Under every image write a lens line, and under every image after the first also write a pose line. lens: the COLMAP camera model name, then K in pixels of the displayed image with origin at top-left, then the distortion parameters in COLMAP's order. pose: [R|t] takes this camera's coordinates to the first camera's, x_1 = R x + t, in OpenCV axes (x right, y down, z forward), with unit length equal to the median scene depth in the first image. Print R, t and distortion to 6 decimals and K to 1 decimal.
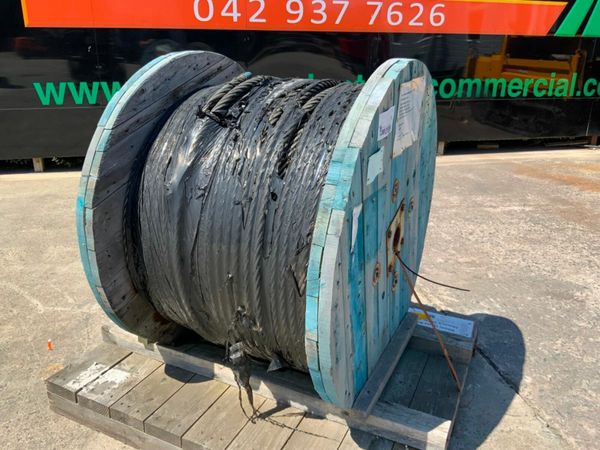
lens RADIAL K [[504.4, 0, 300.7], [0, 504.4, 223.7], [0, 0, 1]] dist [0.023053, -0.051830]
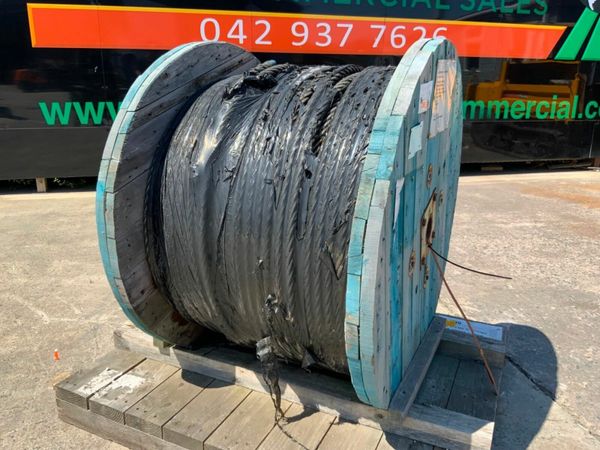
lens RADIAL K [[504.4, 0, 299.2], [0, 504.4, 225.2], [0, 0, 1]] dist [0.023053, -0.051830]
pose [[0.999963, -0.005624, 0.006568, -0.057131], [0.006055, 0.997696, -0.067576, 0.078657], [-0.006173, 0.067613, 0.997693, 0.045379]]
